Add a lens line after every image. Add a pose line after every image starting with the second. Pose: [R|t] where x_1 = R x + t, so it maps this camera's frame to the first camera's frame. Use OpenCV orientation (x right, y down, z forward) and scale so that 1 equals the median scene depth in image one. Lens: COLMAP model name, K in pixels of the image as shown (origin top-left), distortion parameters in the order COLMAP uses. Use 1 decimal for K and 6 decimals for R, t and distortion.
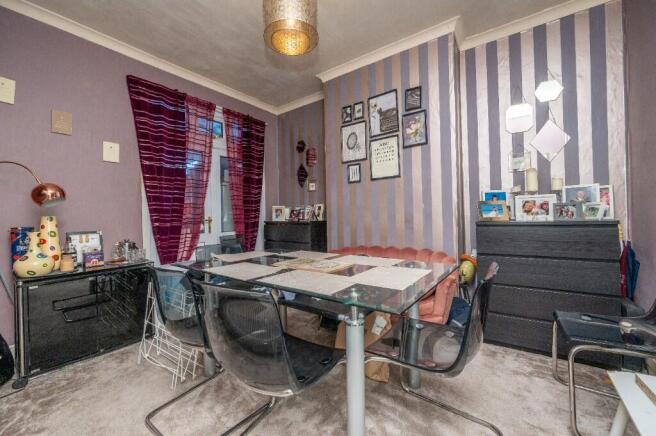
lens RADIAL K [[255.1, 0, 330.5], [0, 255.1, 220.6], [0, 0, 1]] dist [-0.000536, 0.000003]
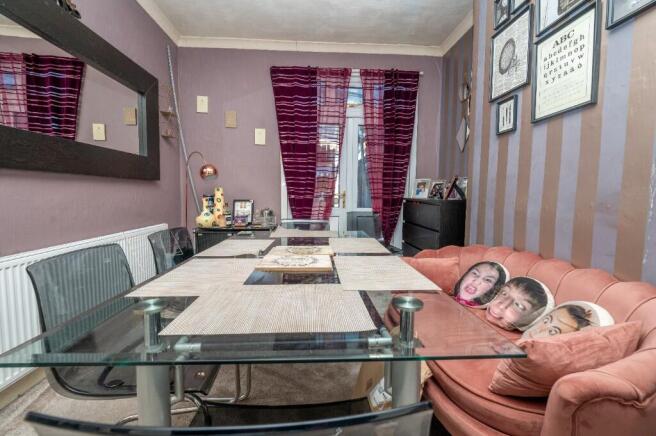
lens RADIAL K [[268.4, 0, 336.8], [0, 268.4, 215.8], [0, 0, 1]] dist [-0.001221, 0.000063]
pose [[0.648415, 0.087771, -0.756210, 0.329568], [-0.034834, 0.995712, 0.085700, -0.008201], [0.760490, -0.029227, 0.648692, 0.354146]]
